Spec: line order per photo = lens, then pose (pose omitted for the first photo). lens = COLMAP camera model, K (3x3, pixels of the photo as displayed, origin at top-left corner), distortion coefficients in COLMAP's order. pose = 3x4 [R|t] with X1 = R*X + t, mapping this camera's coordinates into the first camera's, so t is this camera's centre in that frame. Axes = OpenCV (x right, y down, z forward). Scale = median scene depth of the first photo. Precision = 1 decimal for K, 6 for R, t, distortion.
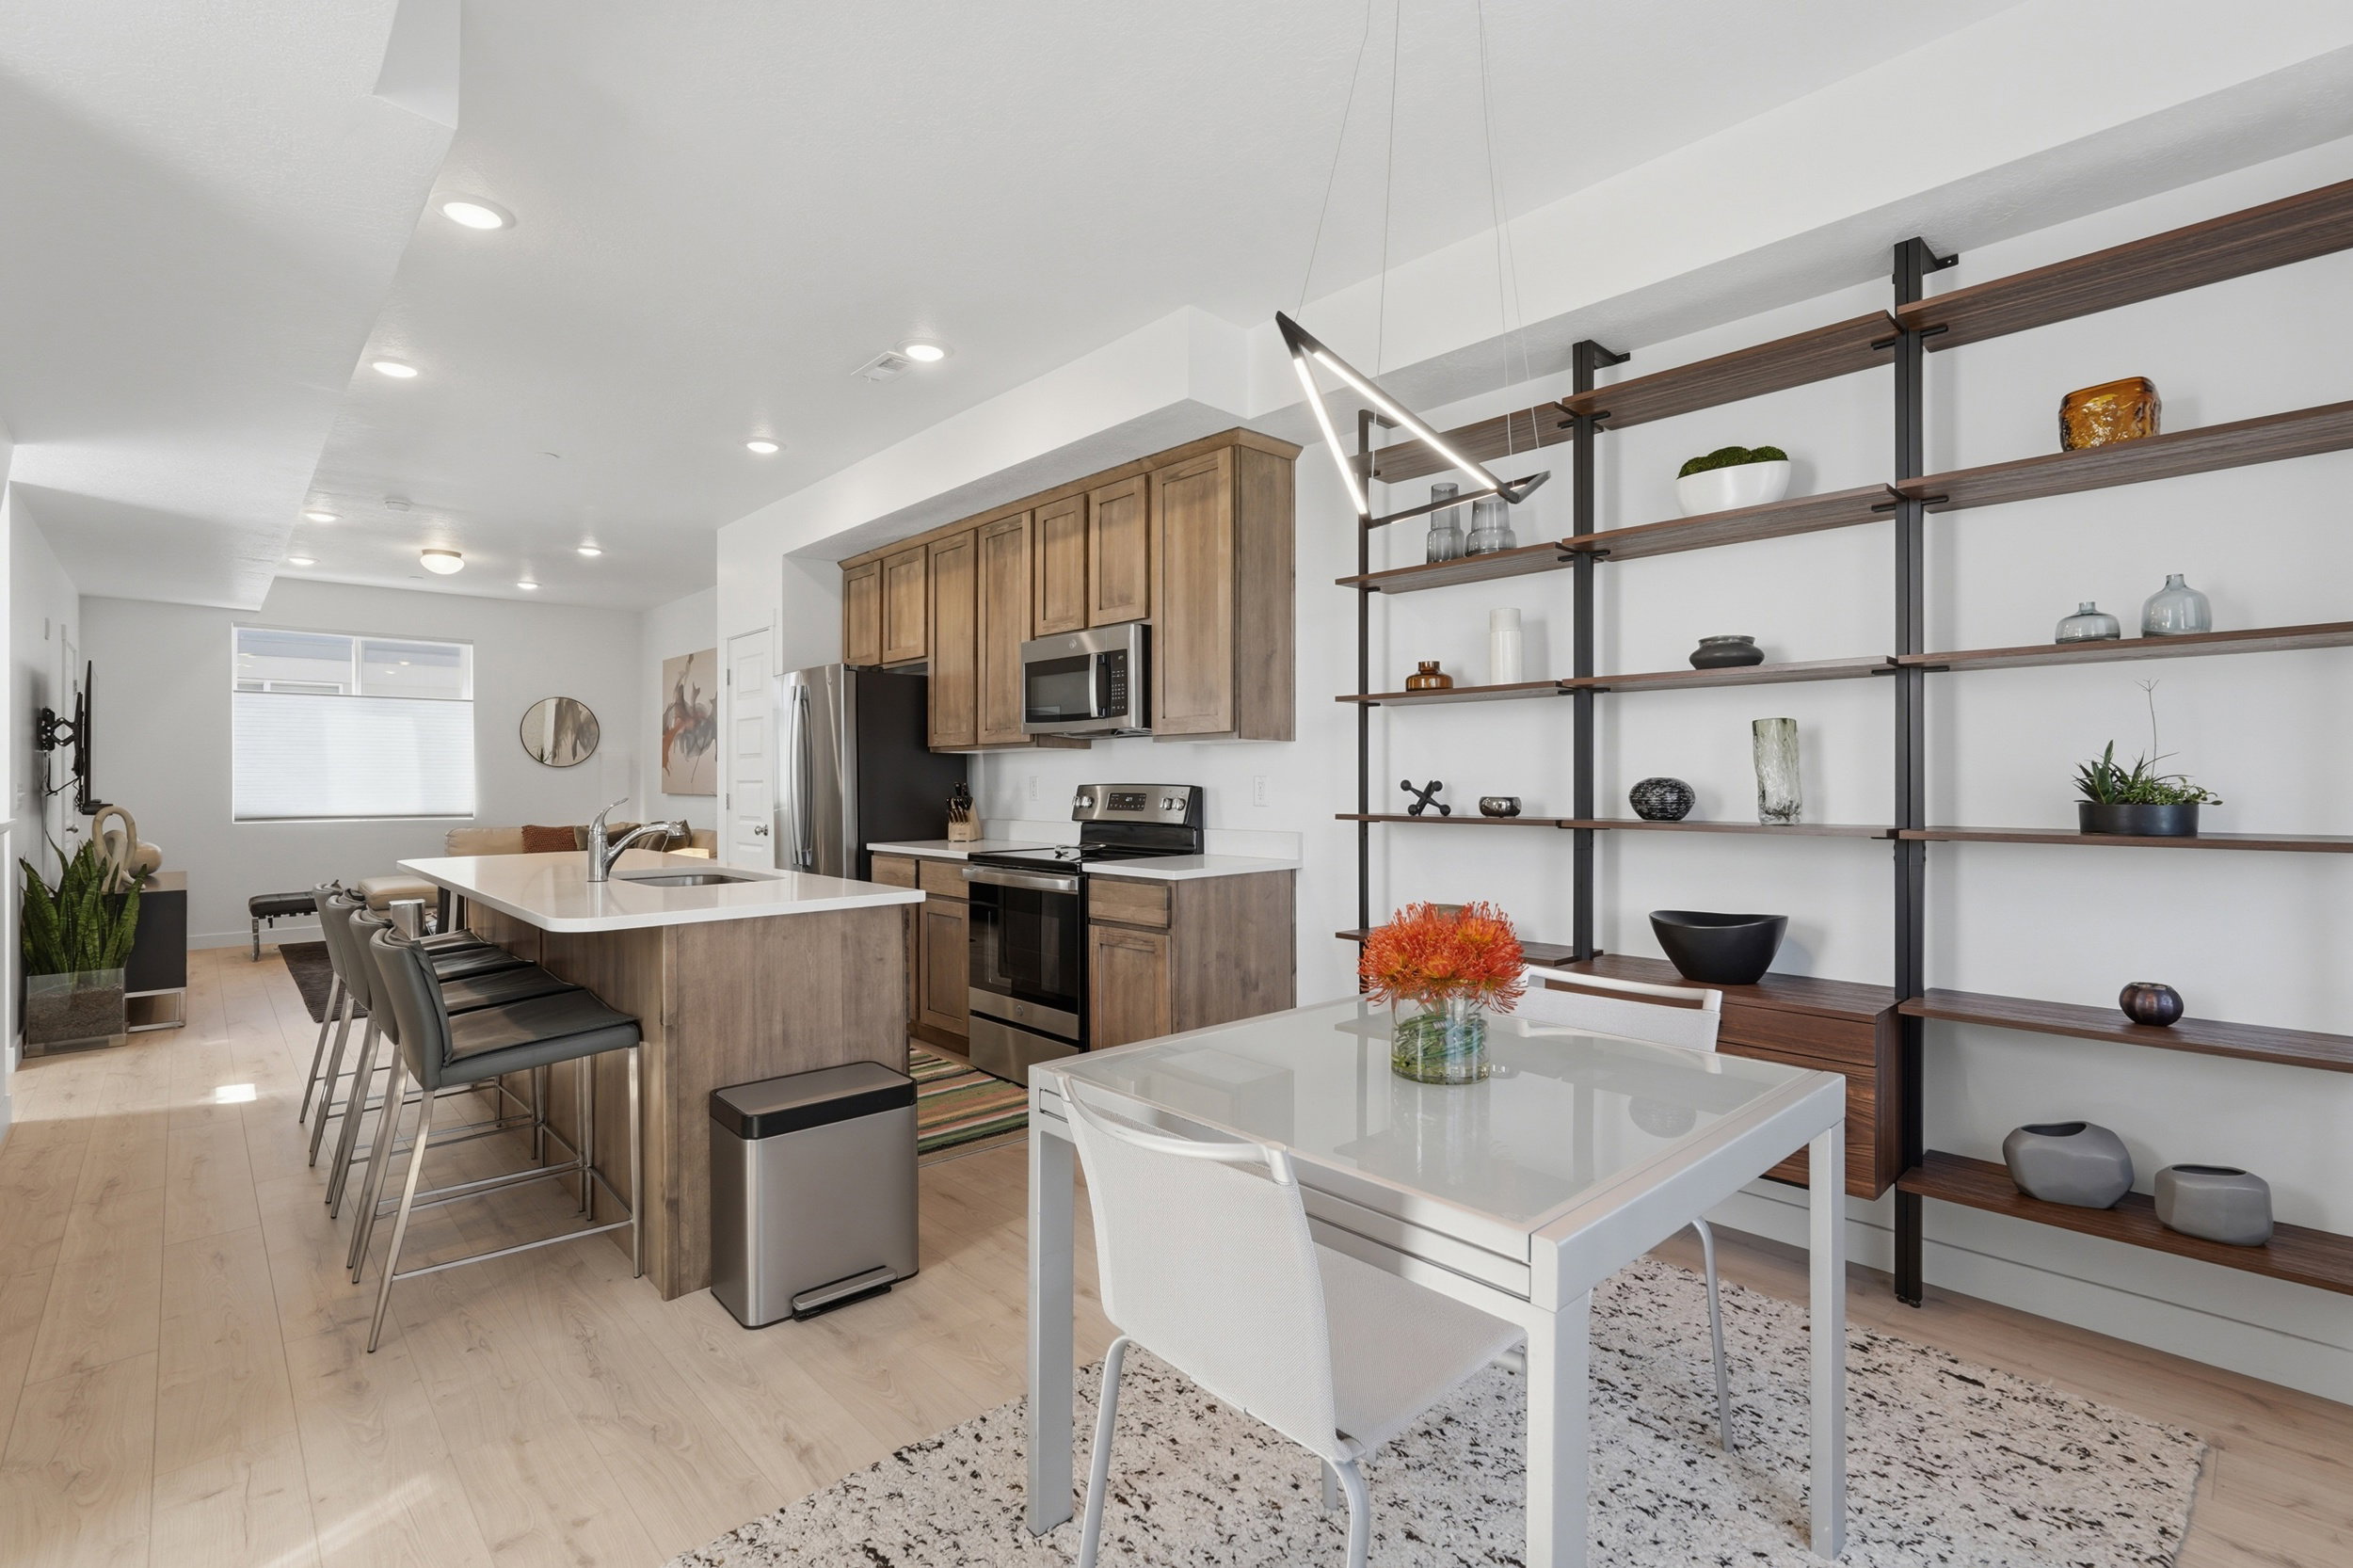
lens RADIAL K [[1071.1, 0, 1180.1], [0, 1071.1, 782.8], [0, 0, 1]] dist [-0.013509, 0.006137]
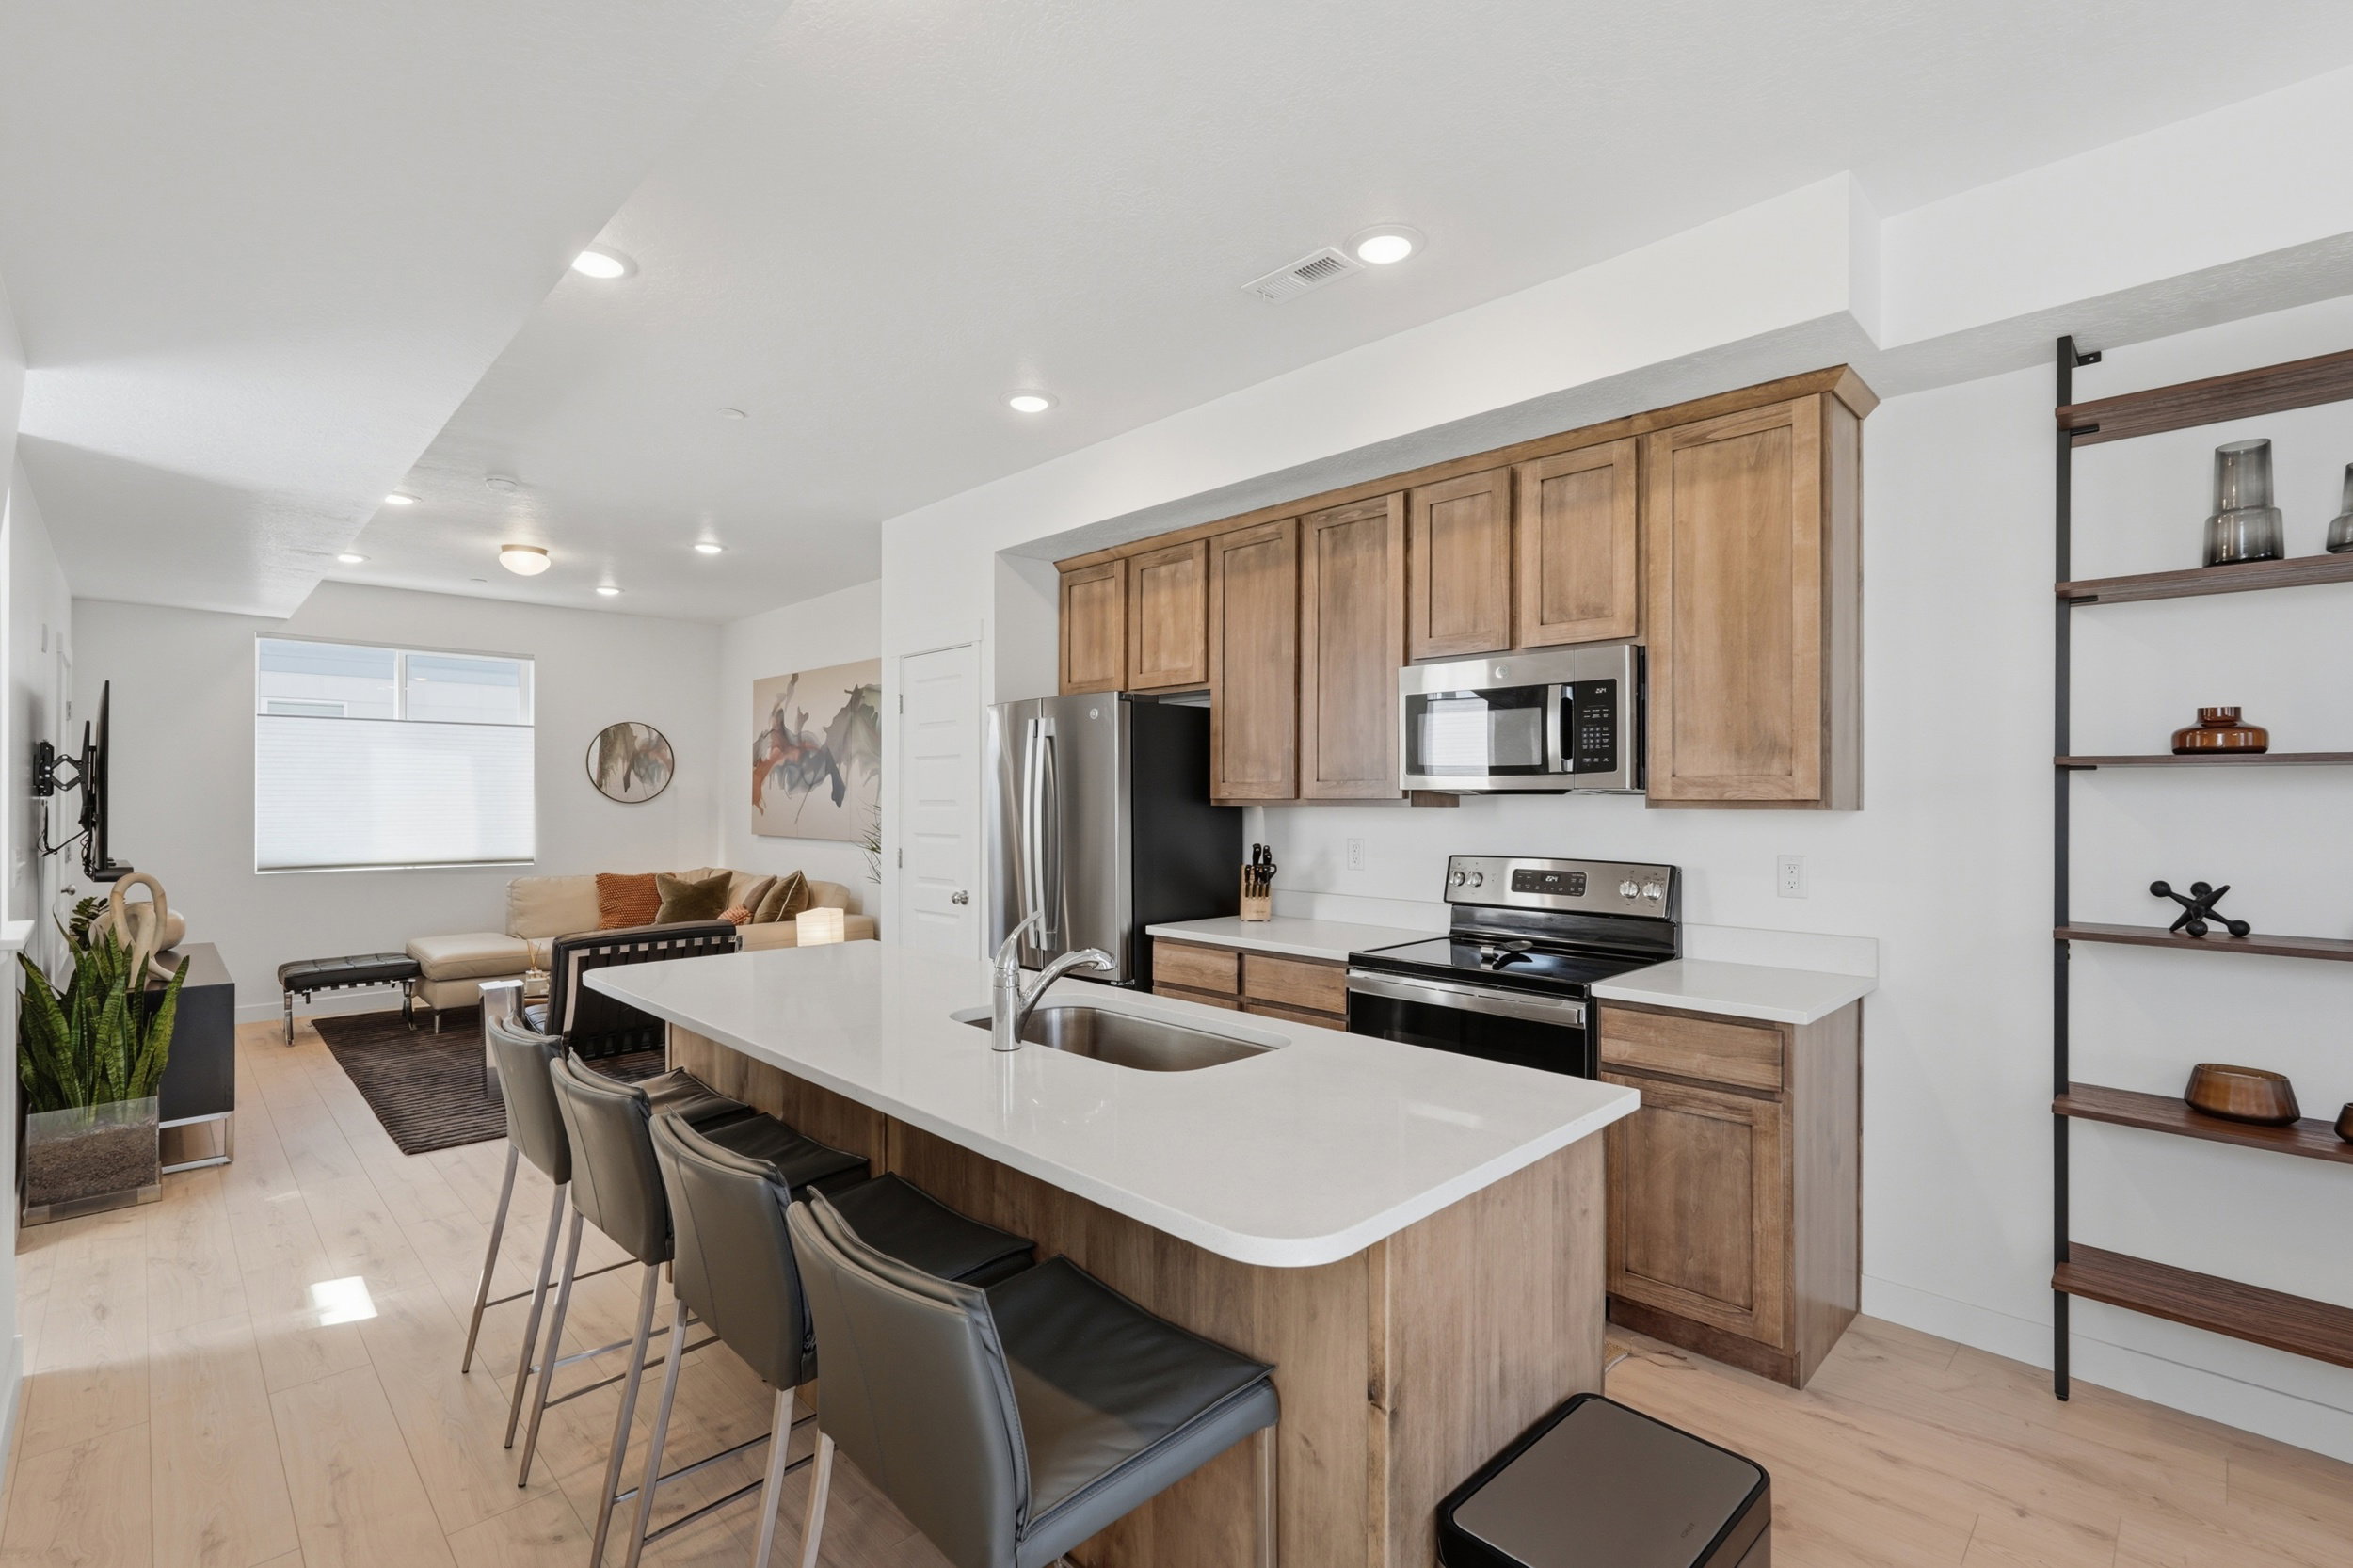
lens RADIAL K [[1071.1, 0, 1180.7], [0, 1071.1, 802.2], [0, 0, 1]] dist [-0.013509, 0.006137]
pose [[0.999686, 0.005090, 0.024537, -0.292860], [-0.005121, 0.999986, 0.001188, -0.034217], [-0.024531, -0.001314, 0.999698, 0.235893]]
